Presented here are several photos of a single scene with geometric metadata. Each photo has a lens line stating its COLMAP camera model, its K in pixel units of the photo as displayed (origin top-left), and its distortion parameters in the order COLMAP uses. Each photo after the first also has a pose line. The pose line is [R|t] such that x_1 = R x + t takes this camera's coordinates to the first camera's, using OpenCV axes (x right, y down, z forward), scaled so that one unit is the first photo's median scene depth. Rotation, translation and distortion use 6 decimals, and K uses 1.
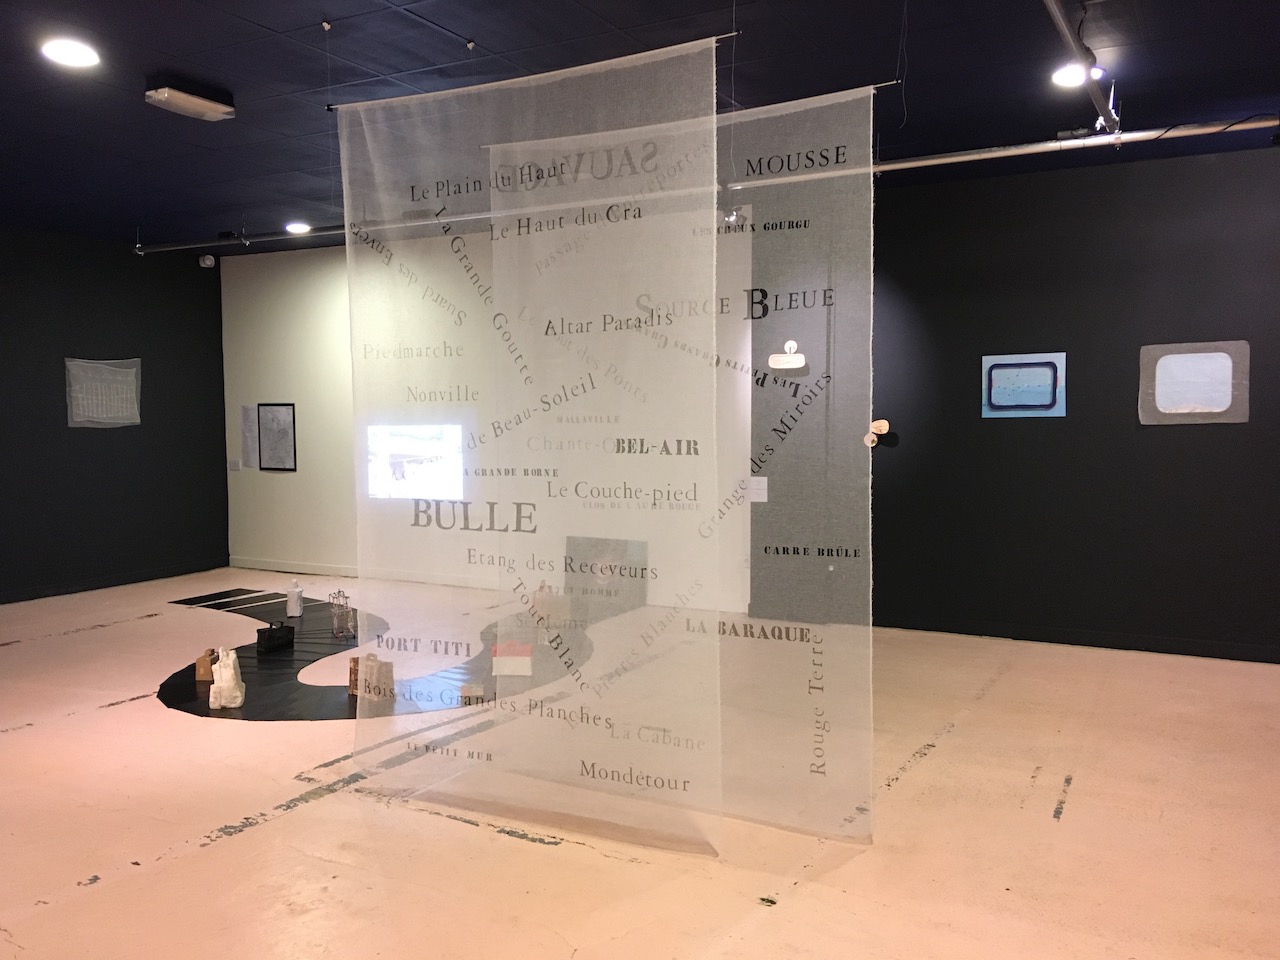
lens RADIAL K [[1093.3, 0, 642.2], [0, 1093.3, 481.1], [0, 0, 1]] dist [0.103357, -0.099996]
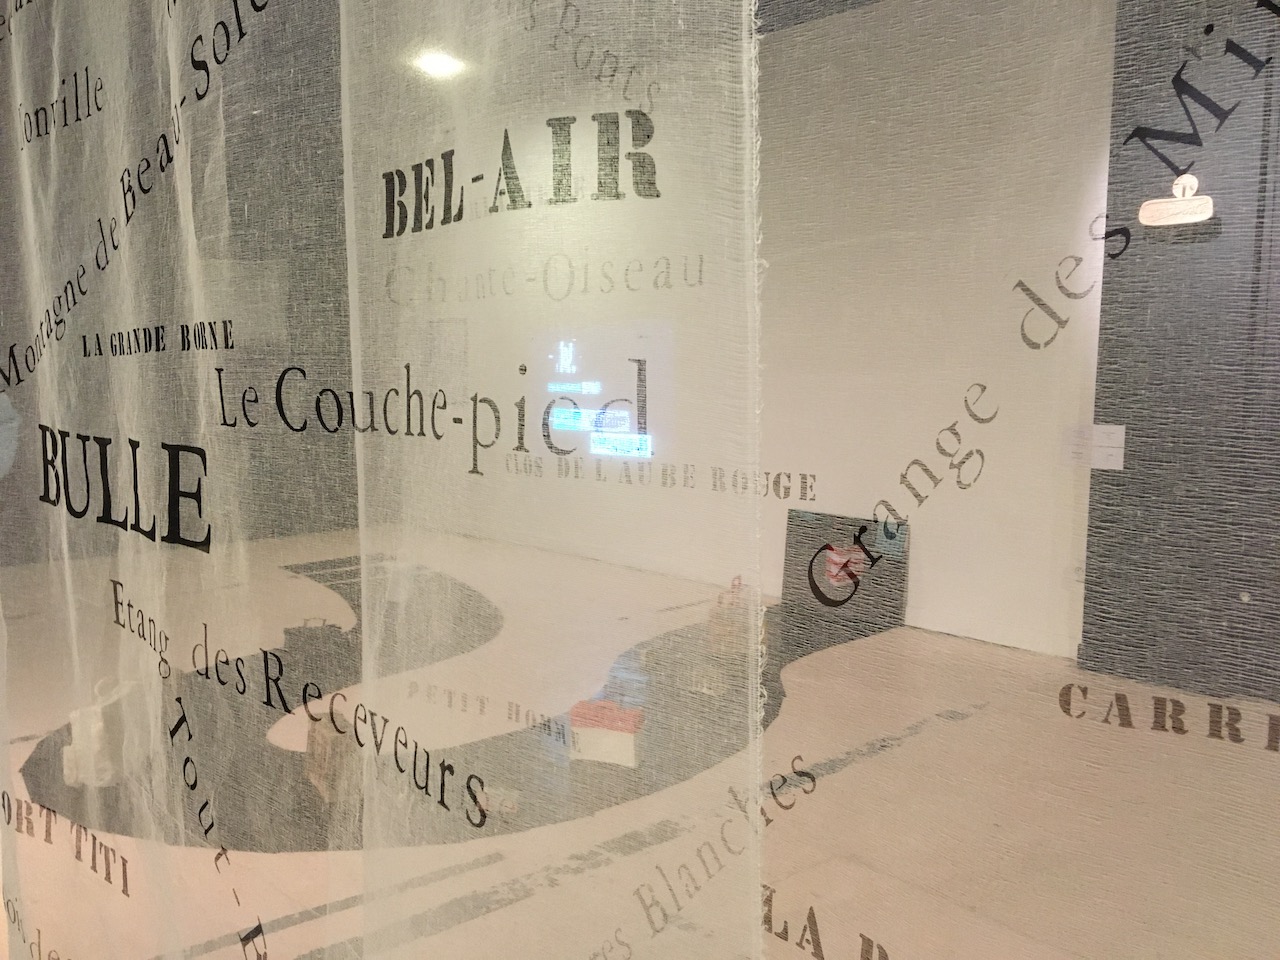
lens RADIAL K [[1093.3, 0, 639.2], [0, 1093.3, 478.9], [0, 0, 1]] dist [0.103357, -0.099996]
pose [[0.954069, 0.042871, -0.296502, 0.048001], [-0.031020, 0.998525, 0.044561, 0.006259], [0.297975, -0.033317, 0.953992, 0.390951]]
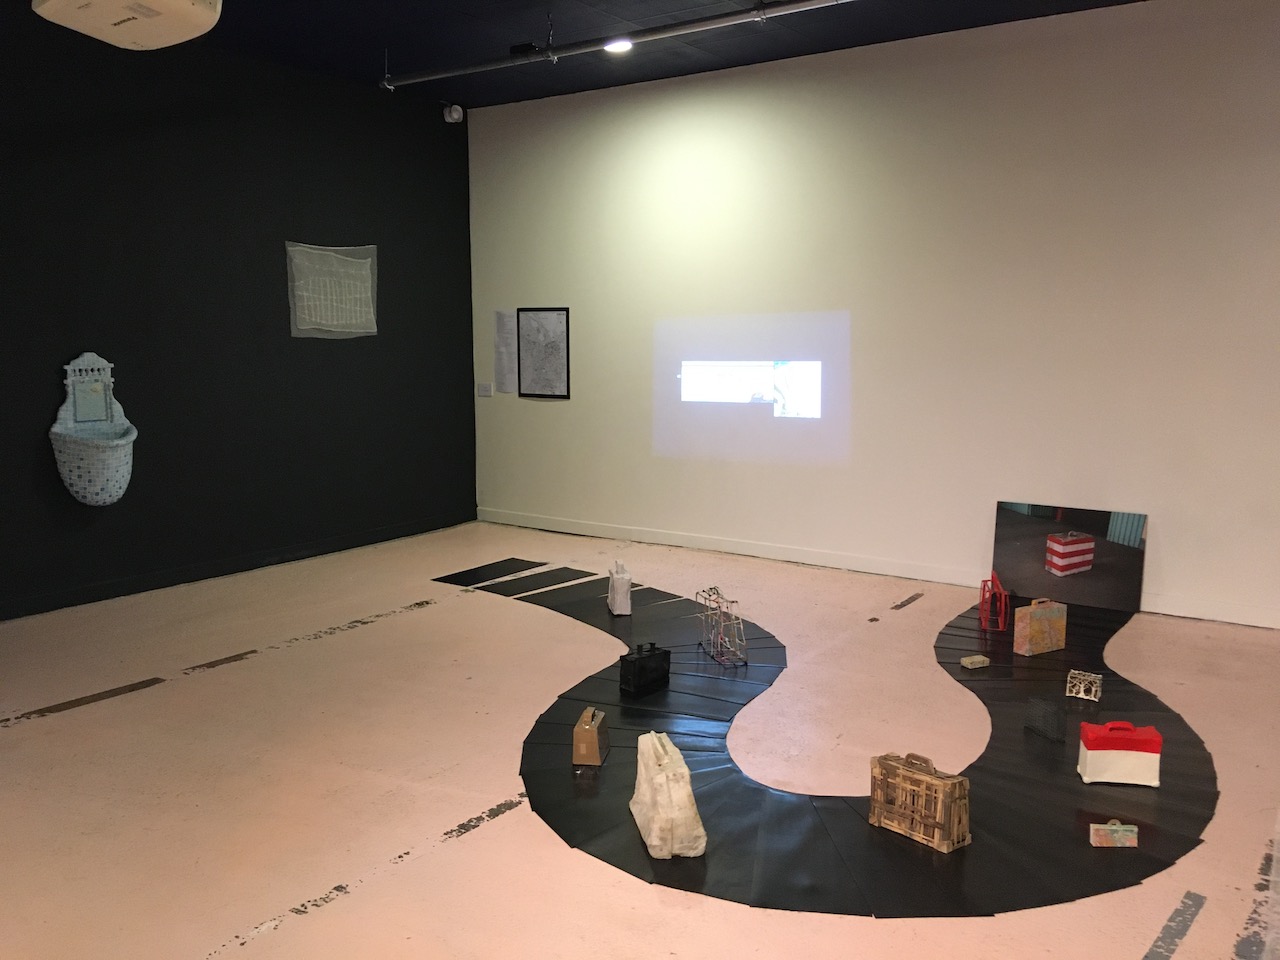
lens RADIAL K [[1093.3, 0, 648.7], [0, 1093.3, 477.7], [0, 0, 1]] dist [0.103357, -0.099996]
pose [[0.994816, 0.016934, -0.100276, -0.247314], [-0.009928, 0.997500, 0.069968, -0.010891], [0.101210, -0.068610, 0.992496, 0.352021]]
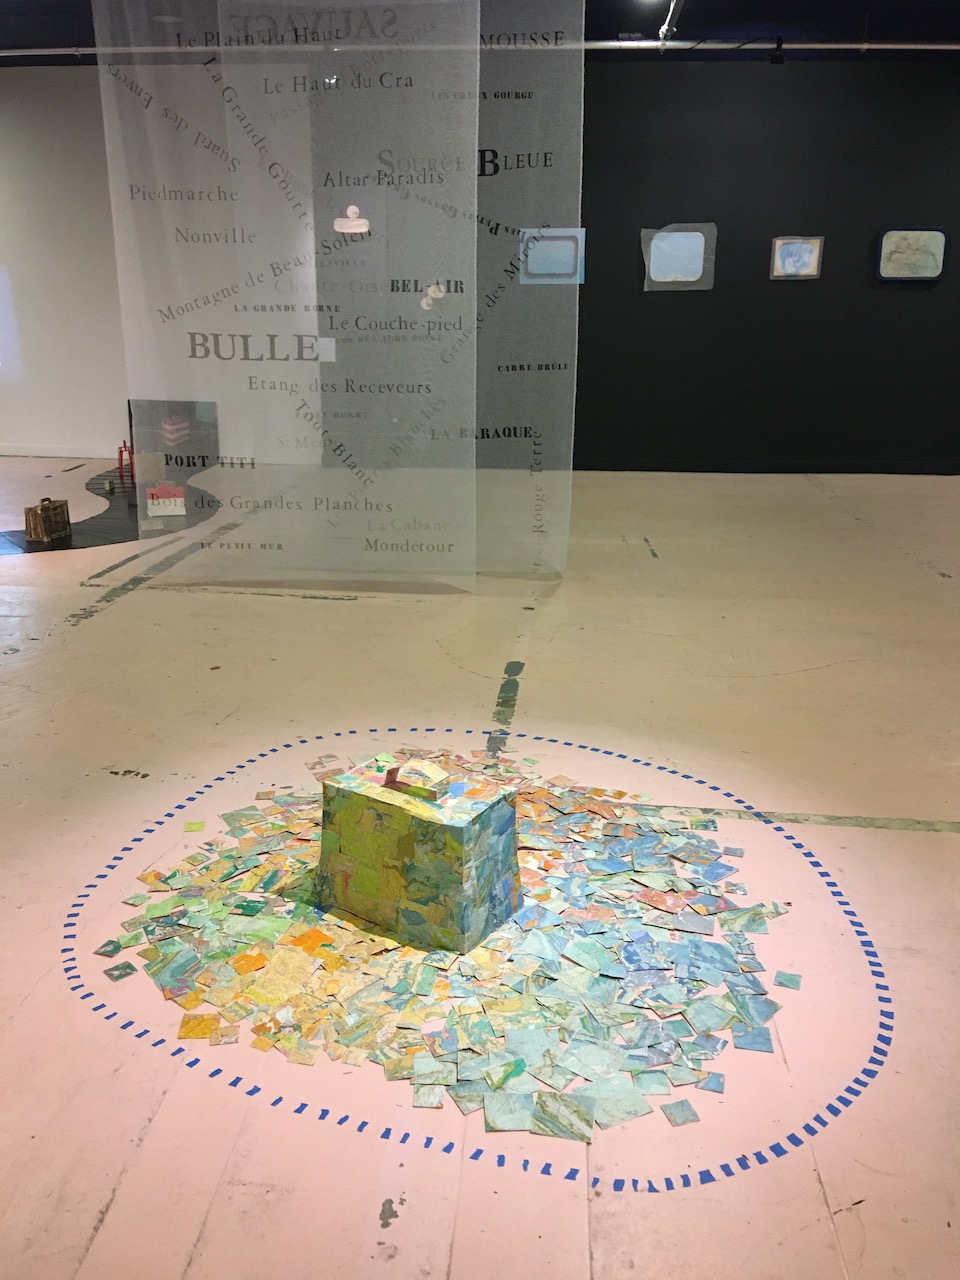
lens RADIAL K [[1093.3, 0, 486.1], [0, 1093.3, 645.1], [0, 0, 1]] dist [0.103357, -0.099996]
pose [[0.909962, -0.109931, 0.399856, -0.235279], [0.011045, 0.970306, 0.241628, 0.031195], [-0.414545, -0.215455, 0.884156, -0.127245]]
